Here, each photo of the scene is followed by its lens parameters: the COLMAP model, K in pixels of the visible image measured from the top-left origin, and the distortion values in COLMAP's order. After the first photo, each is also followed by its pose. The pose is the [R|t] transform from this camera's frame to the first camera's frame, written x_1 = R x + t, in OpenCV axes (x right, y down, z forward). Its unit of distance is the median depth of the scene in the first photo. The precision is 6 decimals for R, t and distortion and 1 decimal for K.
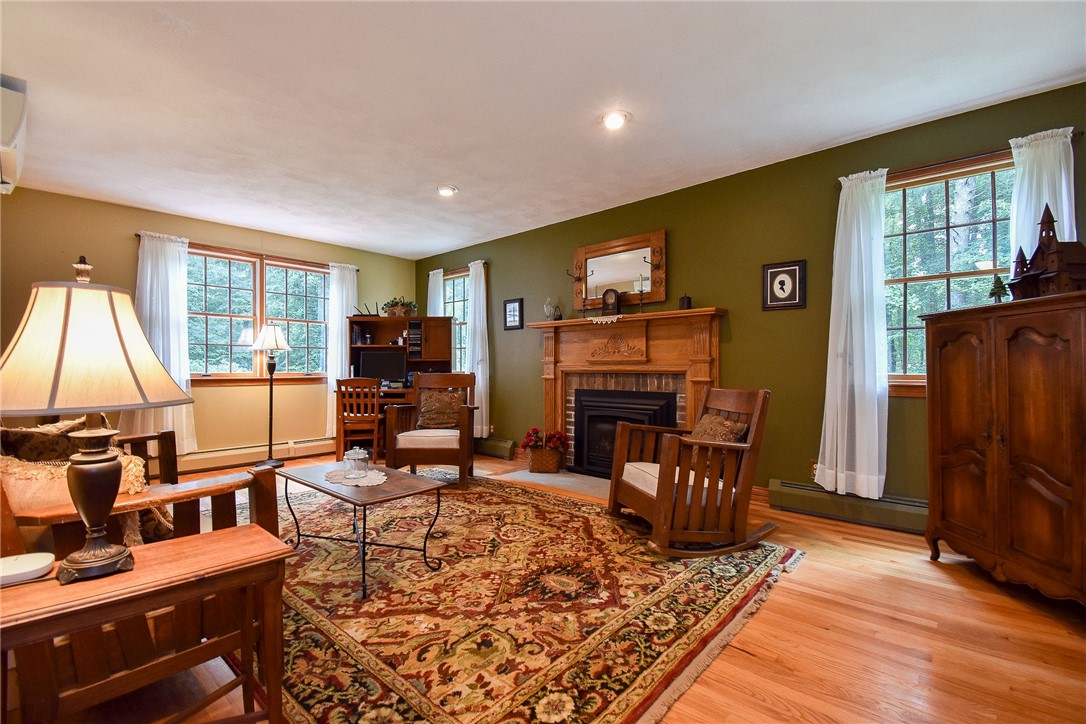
lens RADIAL K [[478.5, 0, 546.1], [0, 478.5, 360.8], [0, 0, 1]] dist [0.001820, -0.000699]
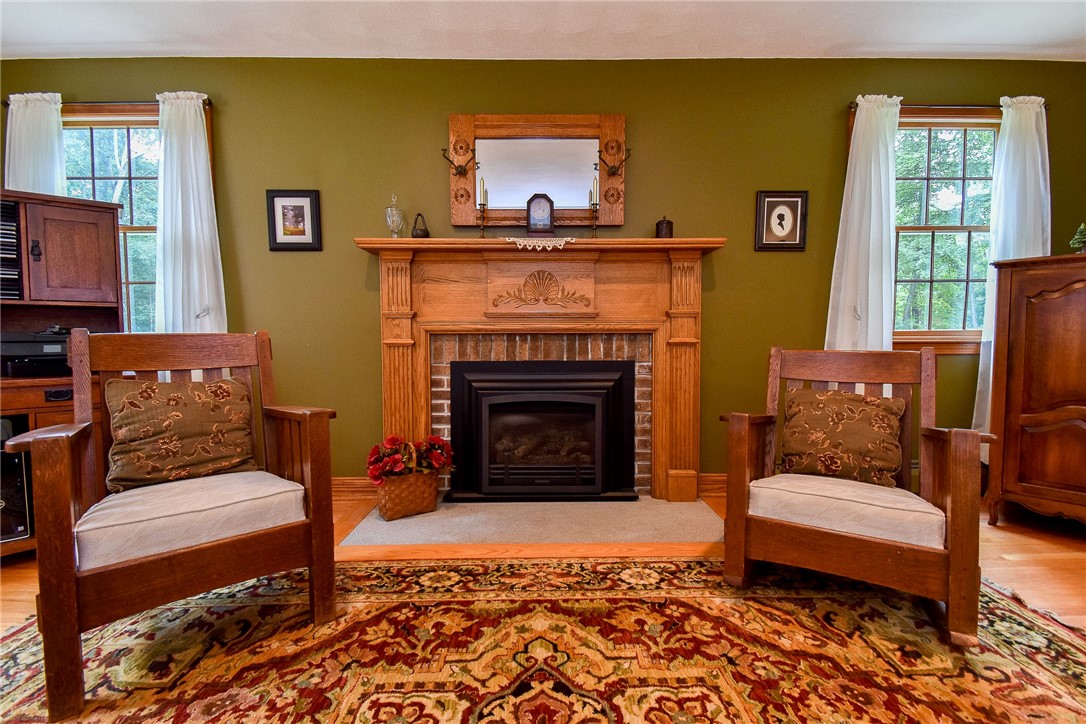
lens RADIAL K [[478.5, 0, 546.1], [0, 478.5, 360.8], [0, 0, 1]] dist [0.001820, -0.000699]
pose [[0.734292, -0.035181, 0.677921, -0.301223], [-0.006538, 0.998243, 0.058886, 0.027678], [-0.678802, -0.047672, 0.732772, 0.590524]]
